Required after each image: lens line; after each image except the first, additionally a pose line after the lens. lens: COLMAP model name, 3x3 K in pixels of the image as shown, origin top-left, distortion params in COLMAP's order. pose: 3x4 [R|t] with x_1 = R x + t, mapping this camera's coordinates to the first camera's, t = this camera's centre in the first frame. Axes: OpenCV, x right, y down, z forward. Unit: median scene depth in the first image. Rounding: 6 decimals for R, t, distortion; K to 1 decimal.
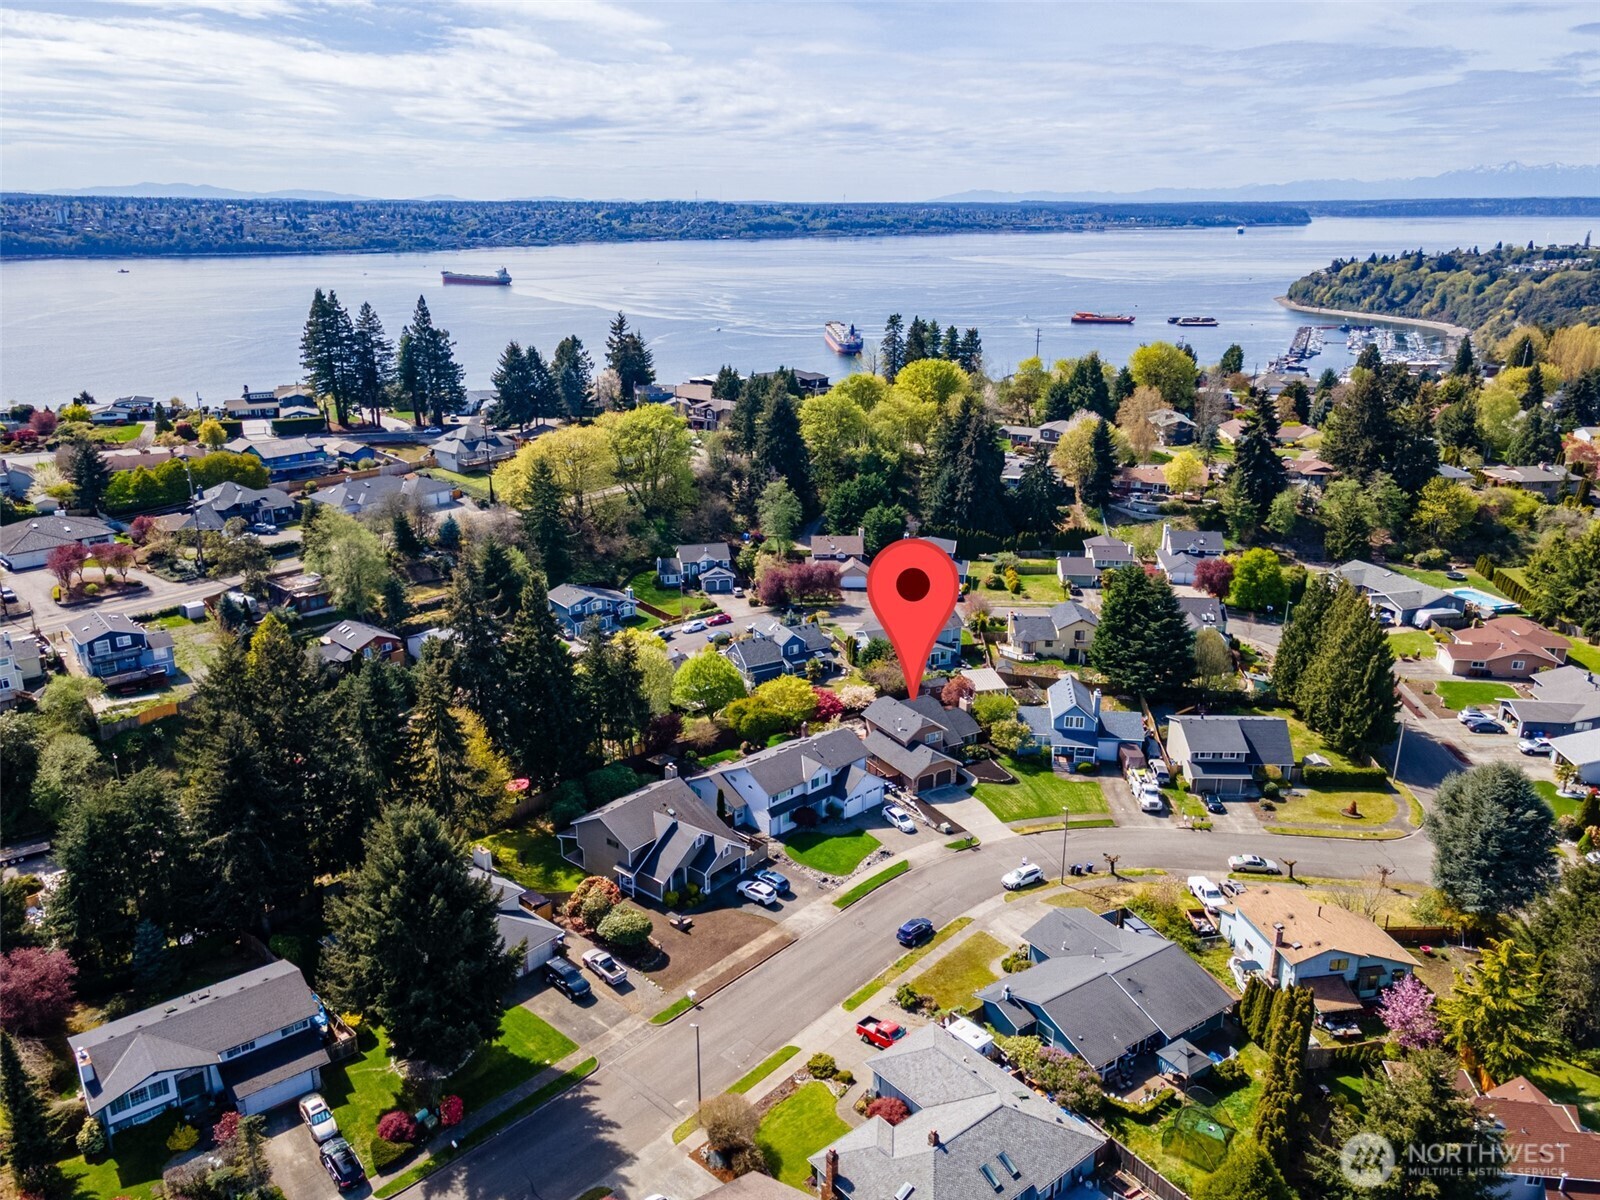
lens RADIAL K [[1223.6, 0, 798.7], [0, 1223.6, 596.9], [0, 0, 1]] dist [0.017203, 0.046676]
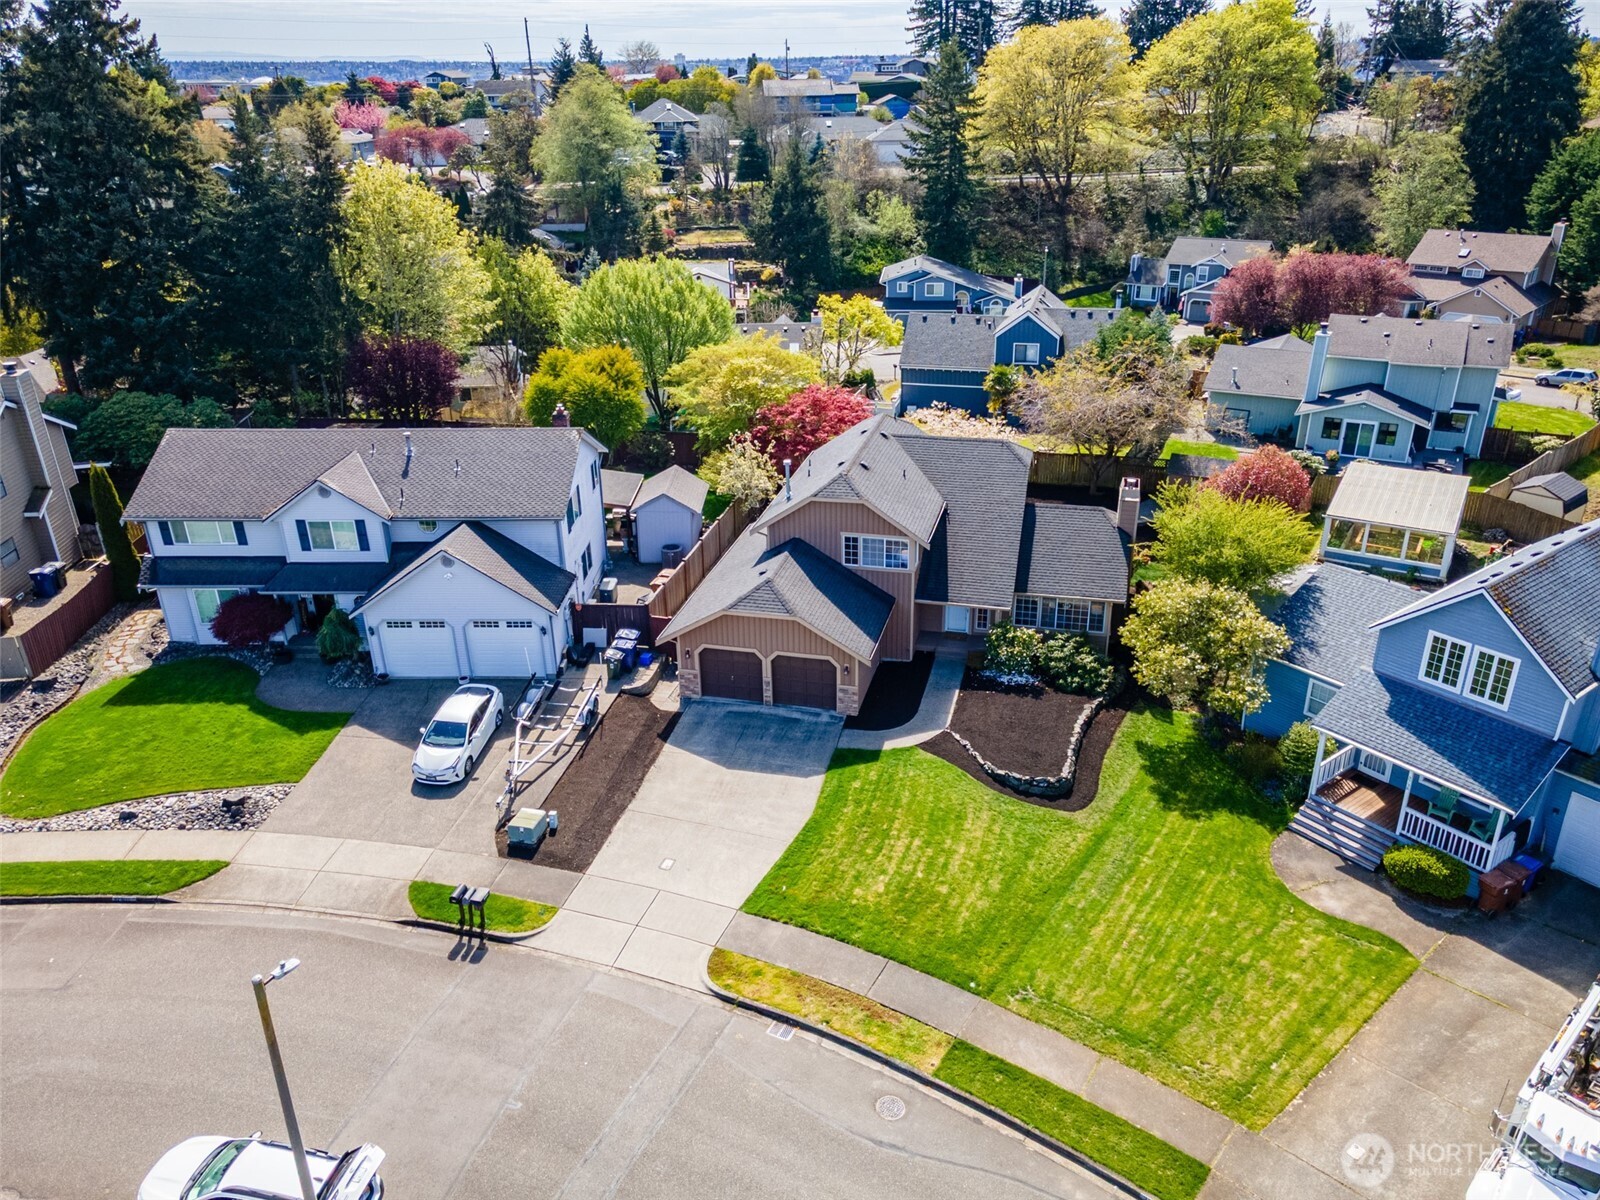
lens RADIAL K [[1176.5, 0, 805.0], [0, 1176.5, 596.5], [0, 0, 1]] dist [0.011501, 0.052976]
pose [[0.709419, 0.281054, -0.646323, 0.139669], [-0.202674, 0.959665, 0.194851, 0.036615], [0.675017, -0.007238, 0.737766, 0.386359]]
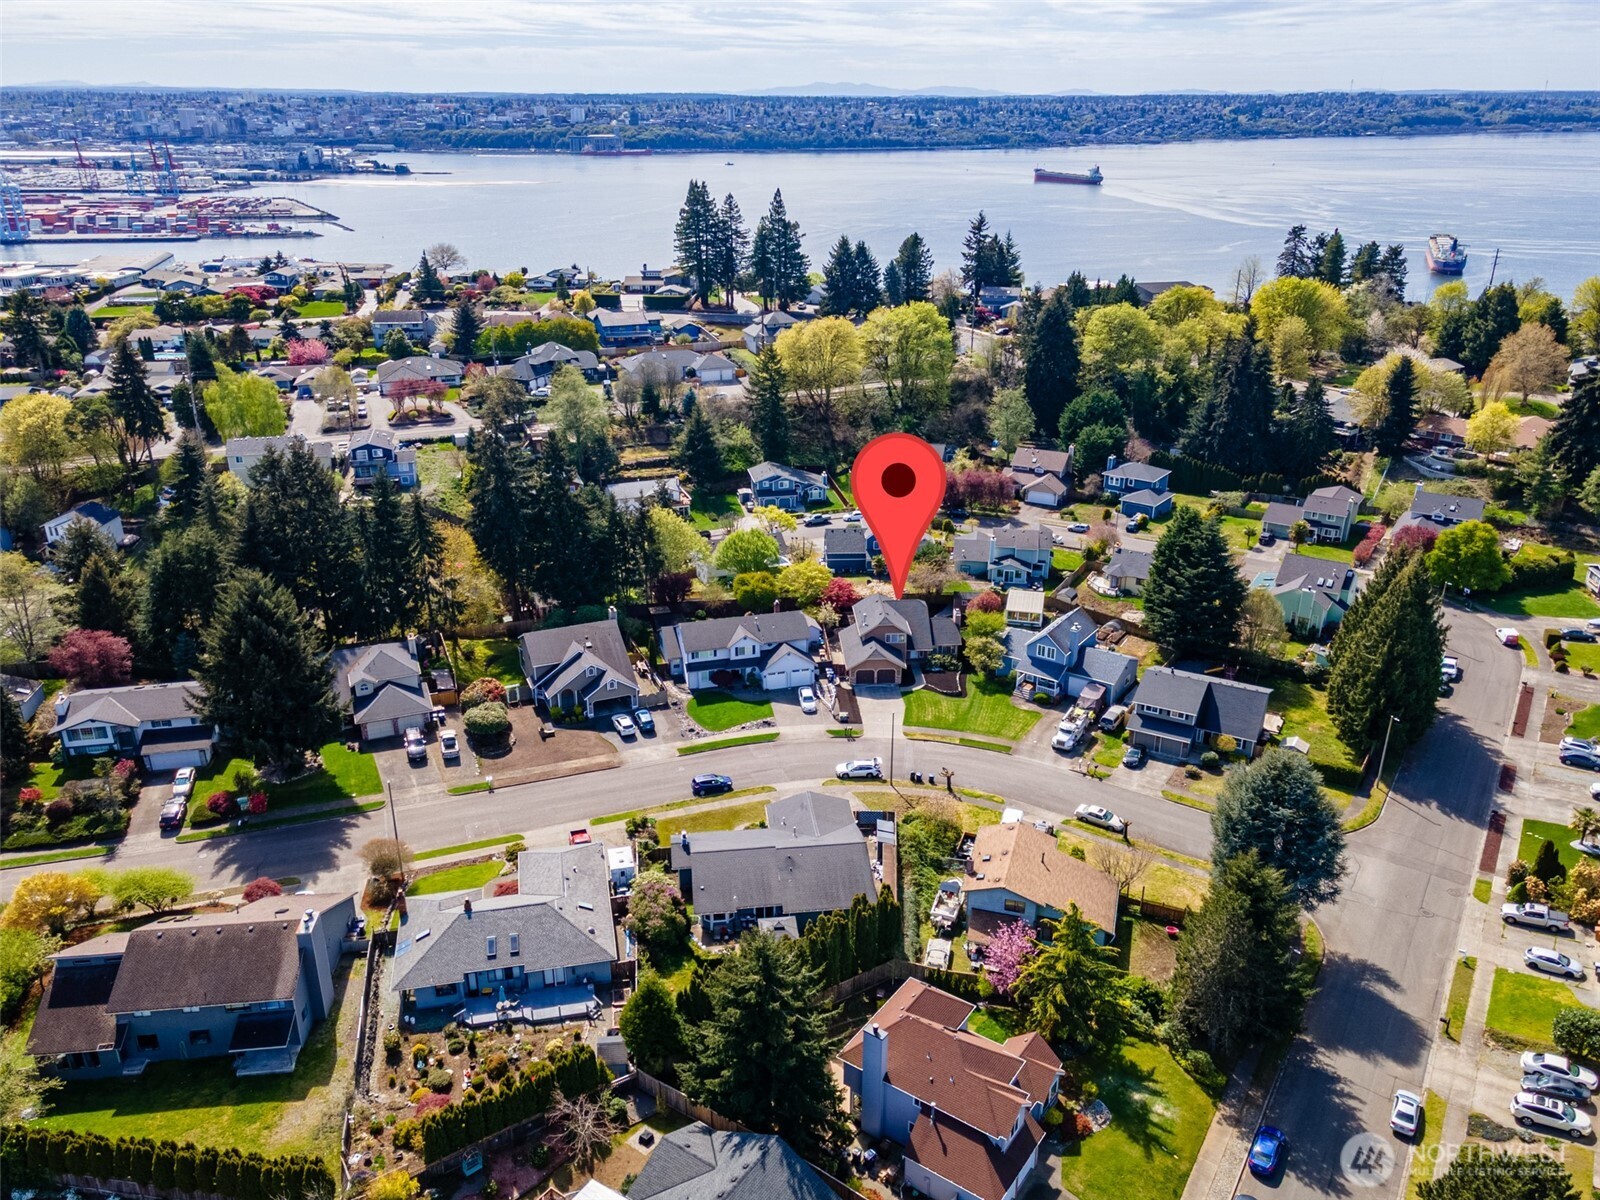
lens RADIAL K [[1223.6, 0, 798.7], [0, 1223.6, 596.9], [0, 0, 1]] dist [0.017203, 0.046676]
pose [[0.887941, 0.174303, -0.425652, 0.232492], [-0.141808, 0.984077, 0.107155, -0.008857], [0.437552, -0.034786, 0.898520, 0.019586]]
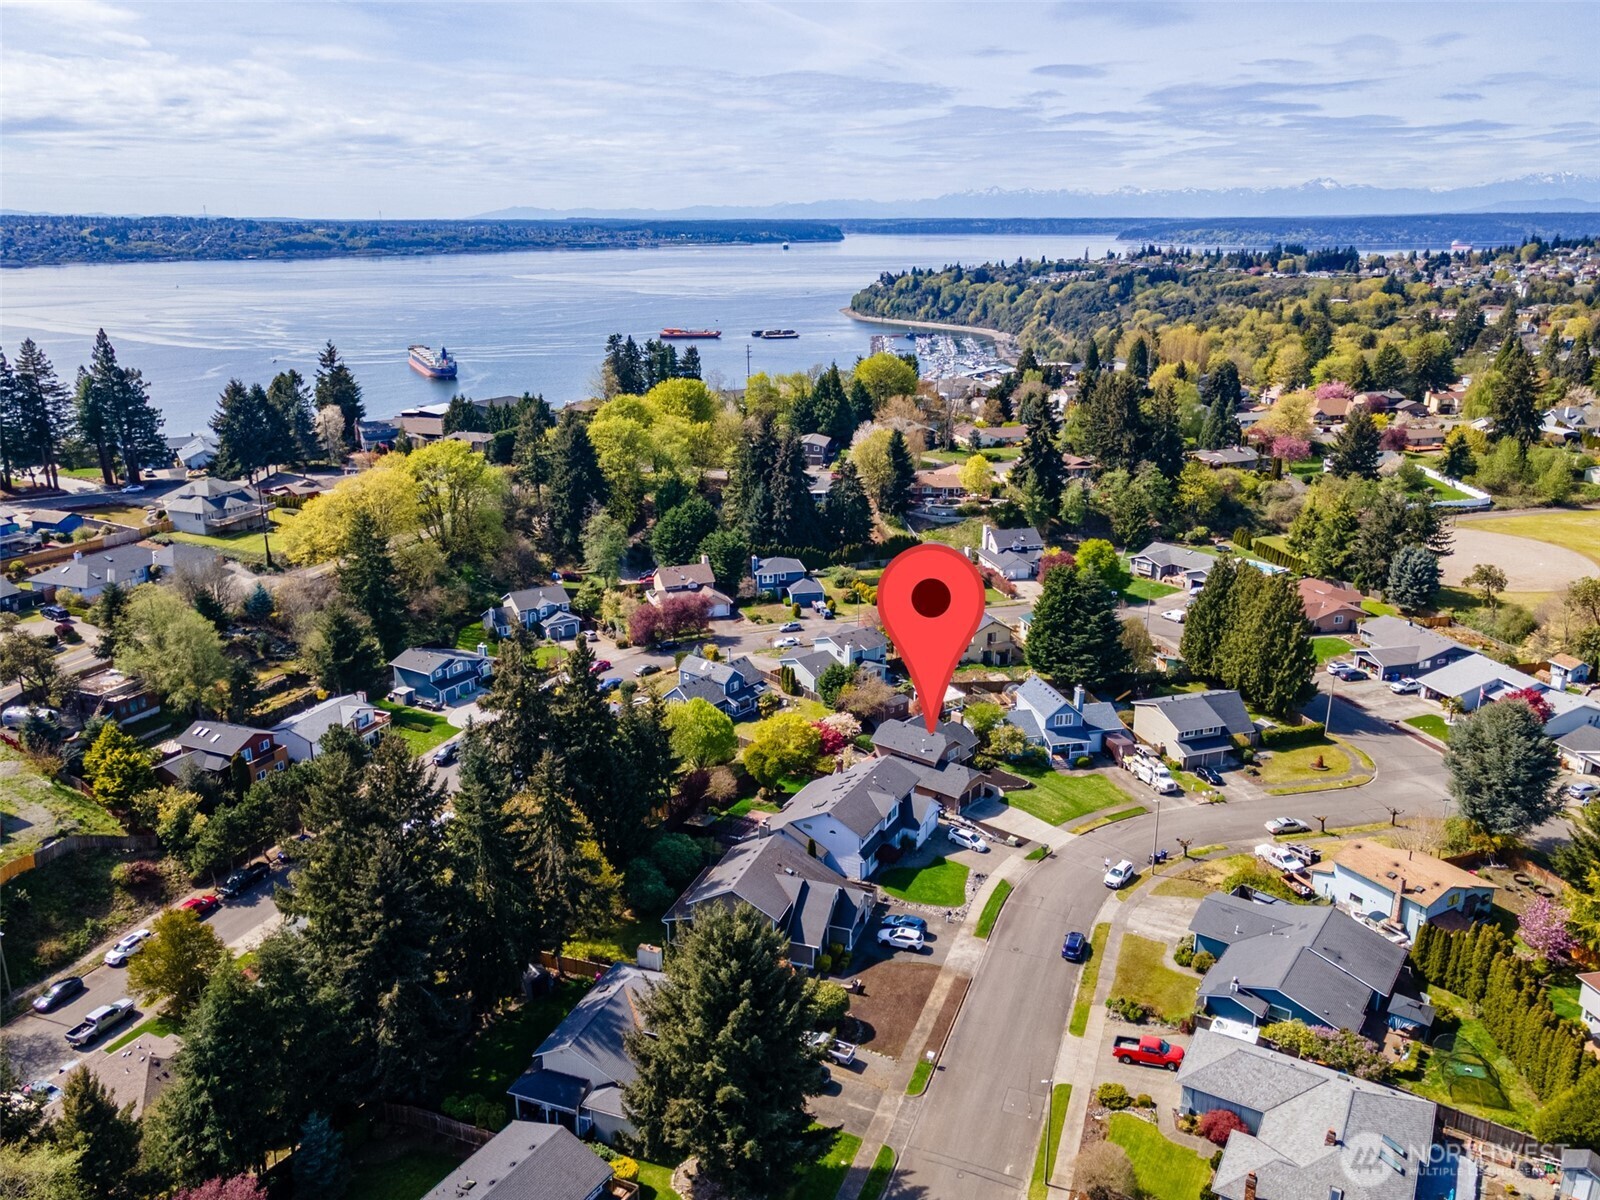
lens RADIAL K [[1245.3, 0, 800.0], [0, 1245.3, 600.0], [0, 0, 1]] dist [0.007882, 0.067629]
pose [[0.939113, -0.104275, 0.327405, -0.160047], [0.109212, 0.994013, 0.003325, -0.012922], [-0.325791, 0.032634, 0.944878, 0.041470]]
